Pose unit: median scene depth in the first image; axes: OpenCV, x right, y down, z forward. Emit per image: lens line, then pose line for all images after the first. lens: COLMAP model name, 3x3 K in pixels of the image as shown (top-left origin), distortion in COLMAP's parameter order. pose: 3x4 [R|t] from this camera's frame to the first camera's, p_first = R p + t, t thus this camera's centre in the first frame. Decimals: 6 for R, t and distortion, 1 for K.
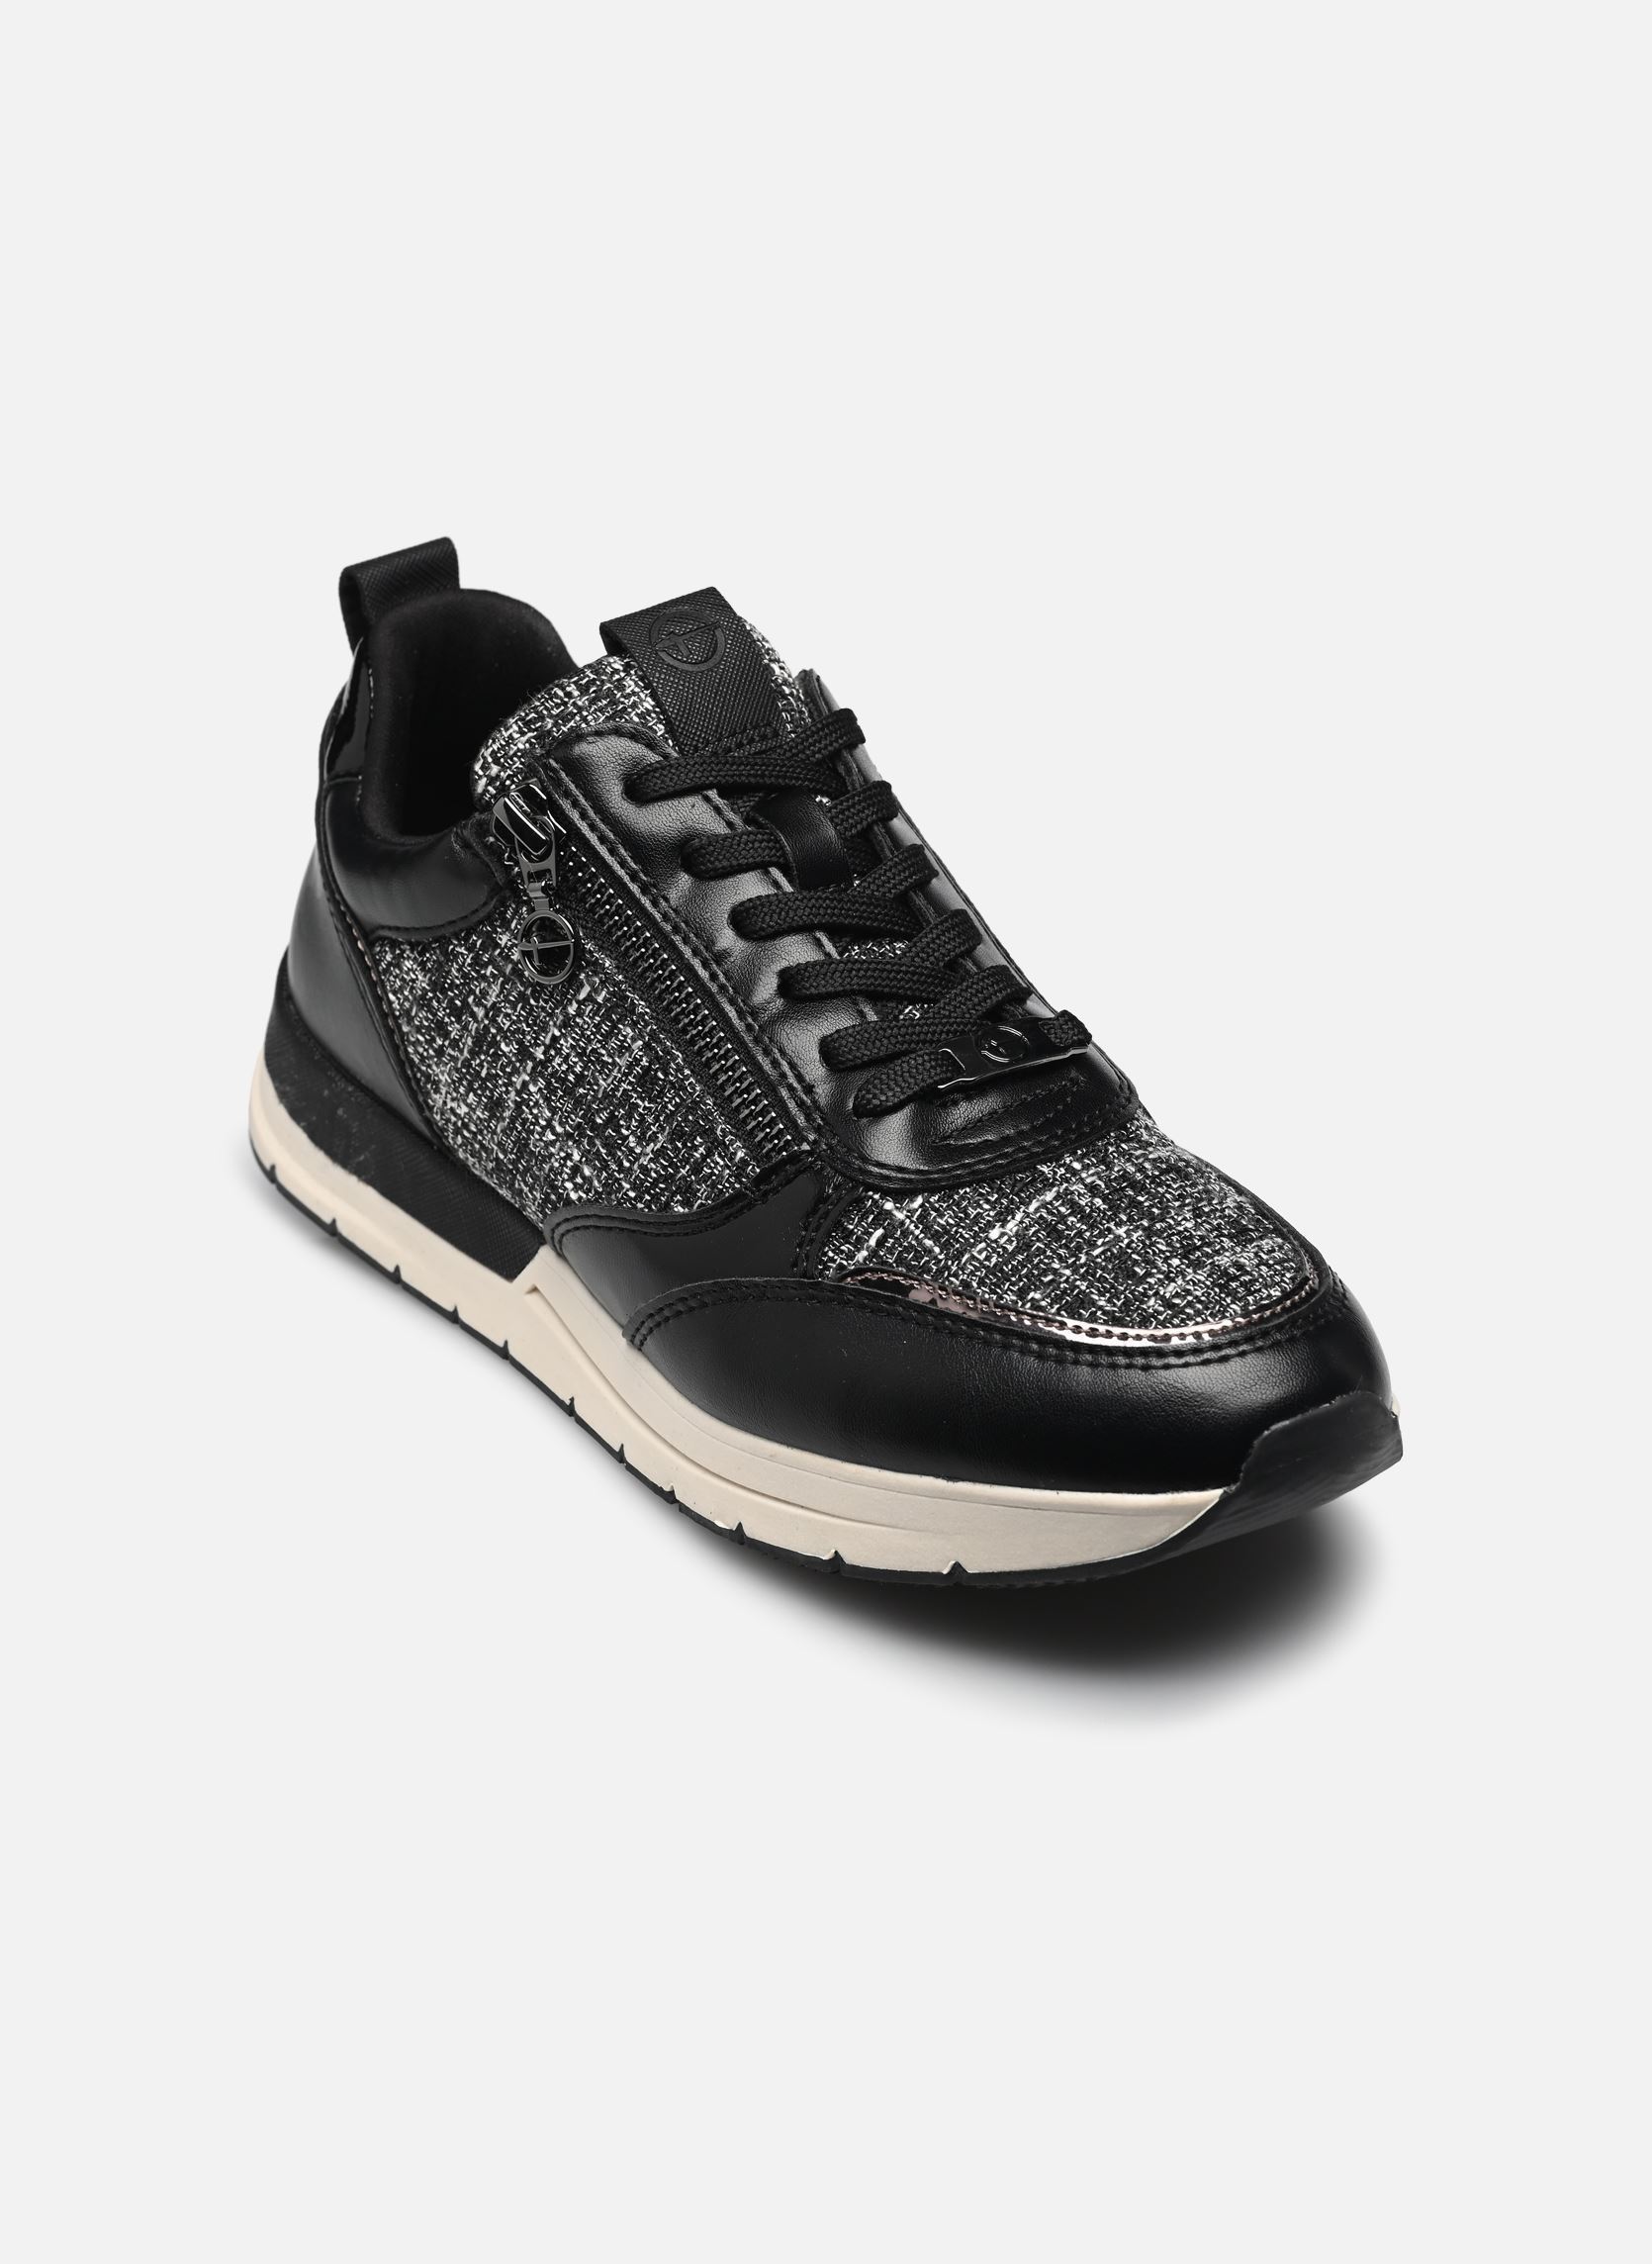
lens RADIAL K [[7210.2, 0, 827.1], [0, 7210.2, 1137.4], [0, 0, 1]] dist [0.616862, 0.000000]
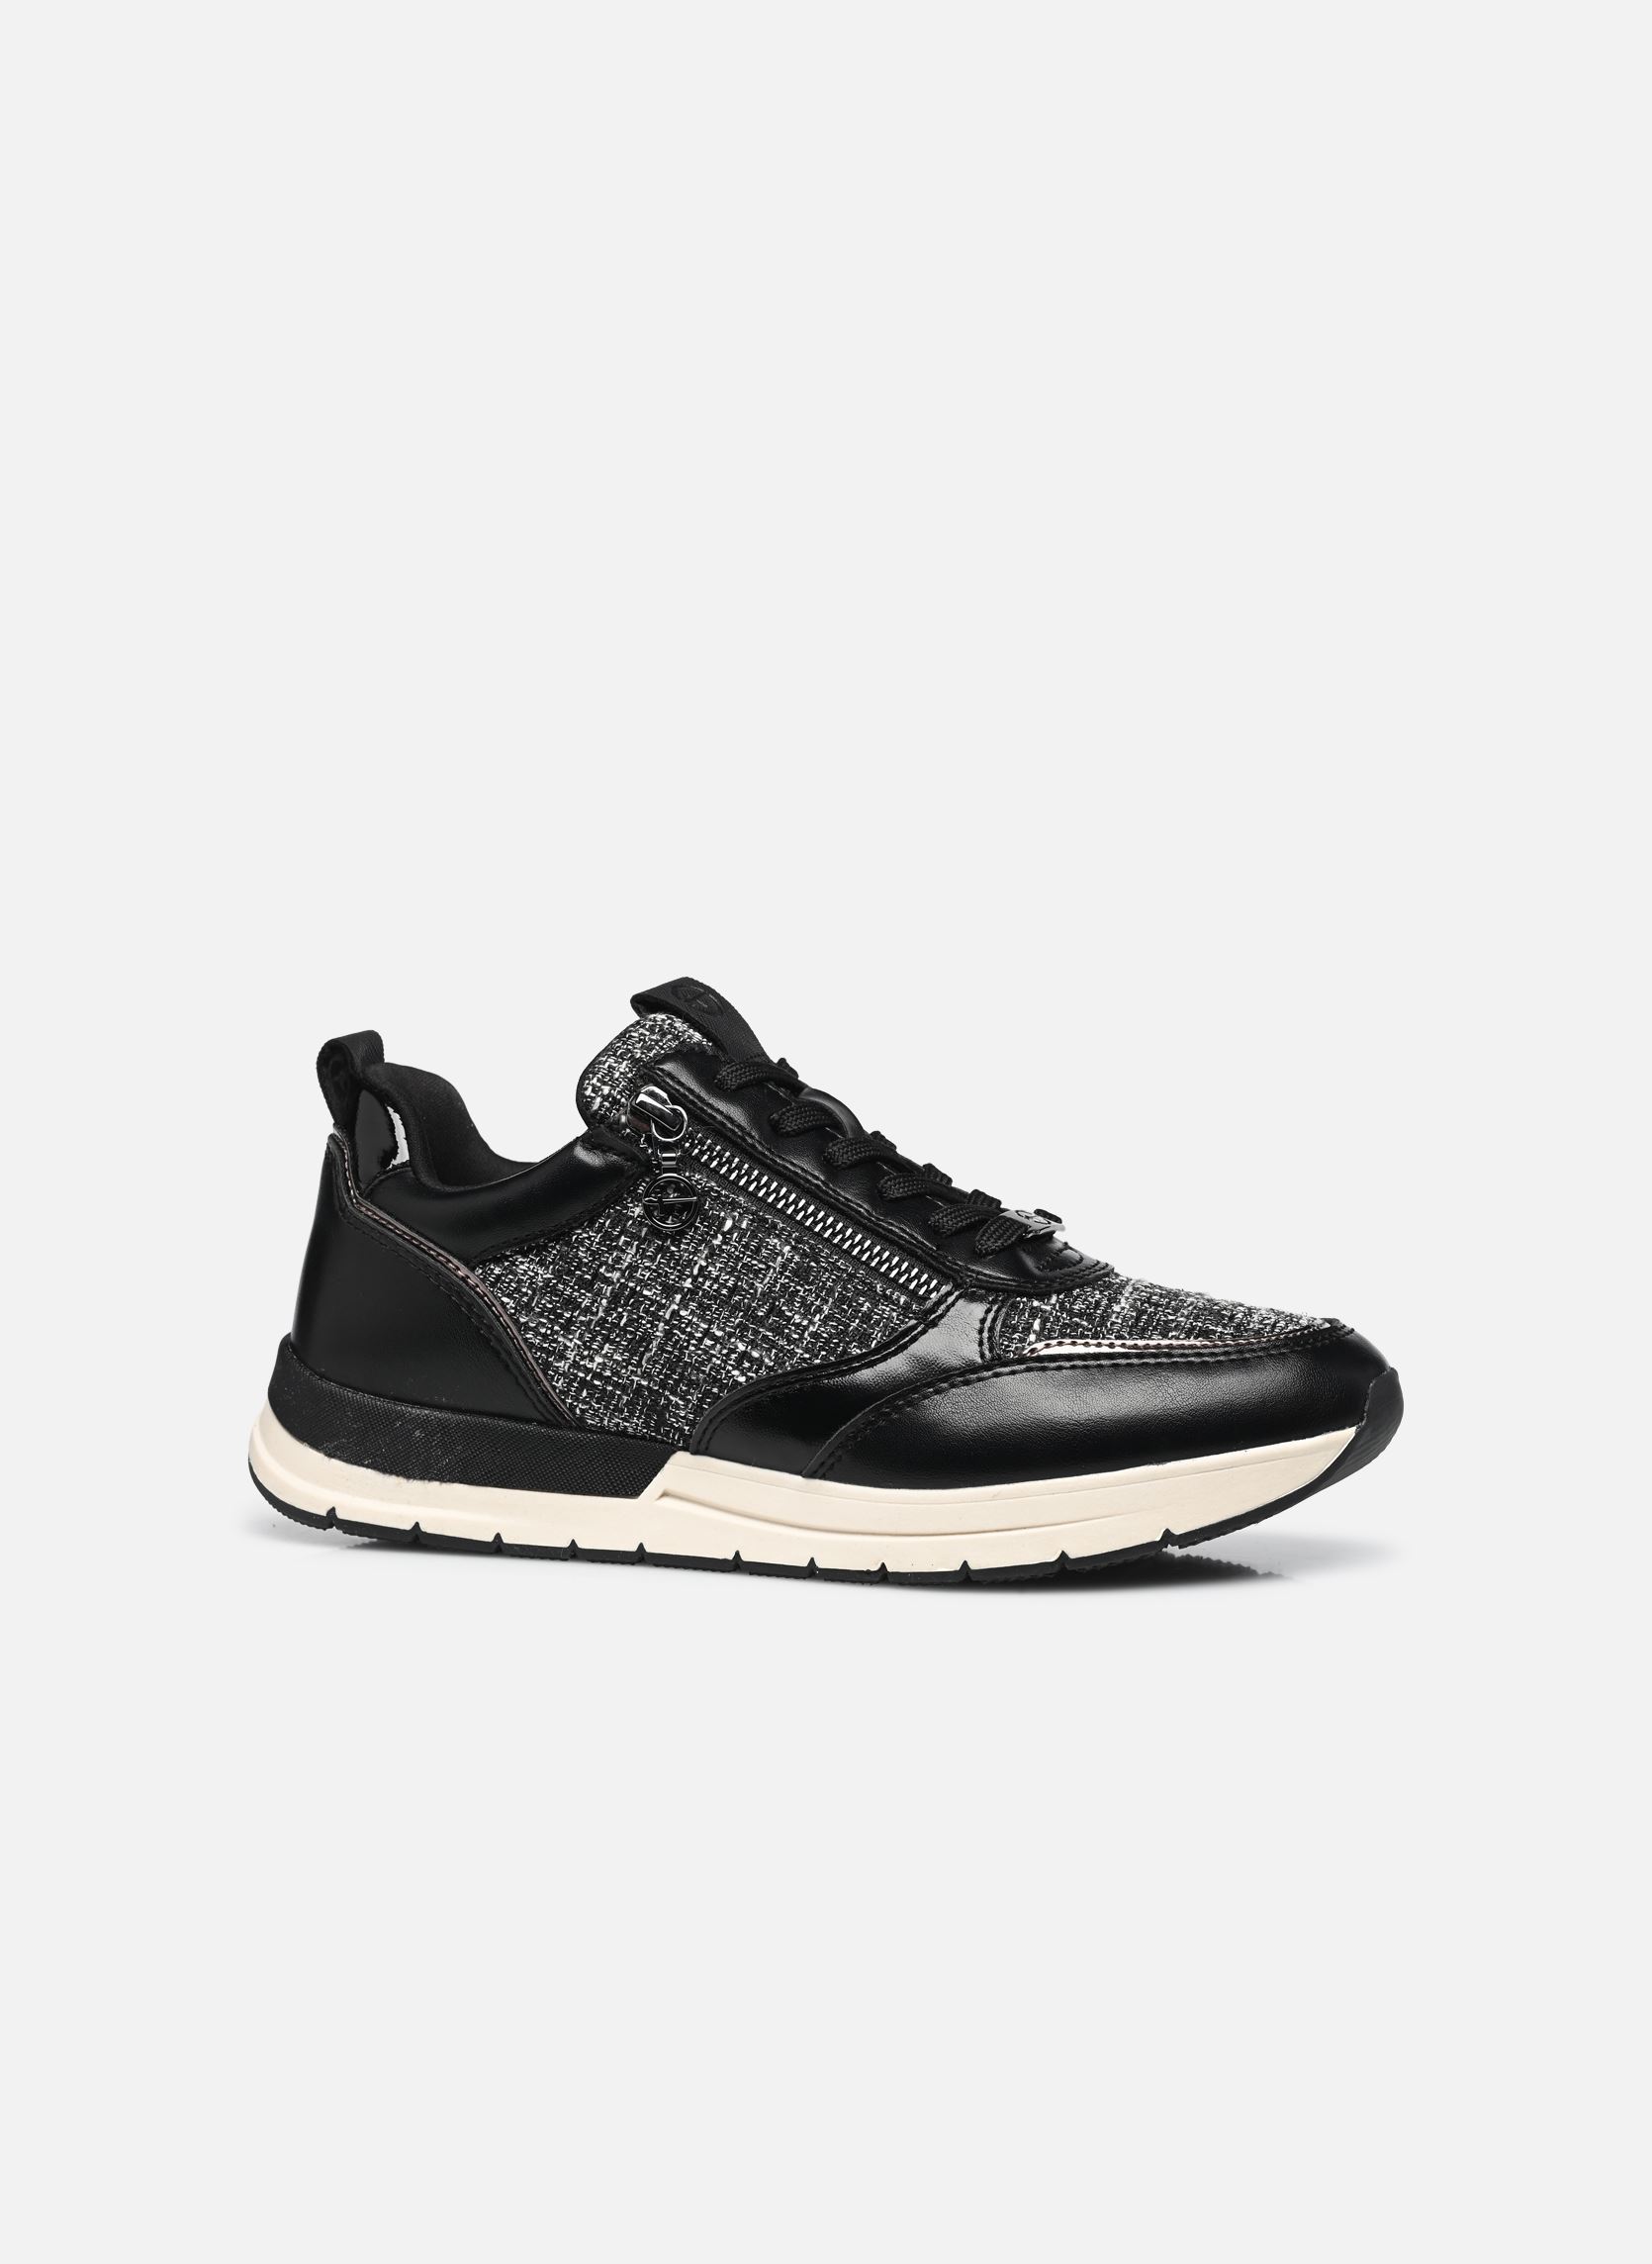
lens RADIAL K [[7210.2, 0, 825.0], [0, 7210.2, 1131.5], [0, 0, 1]] dist [0.616862, 0.000000]
pose [[0.774196, -0.012927, 0.632813, -0.858955], [0.264815, 0.914696, -0.305294, 0.374095], [-0.574885, 0.403936, 0.711577, 0.031460]]
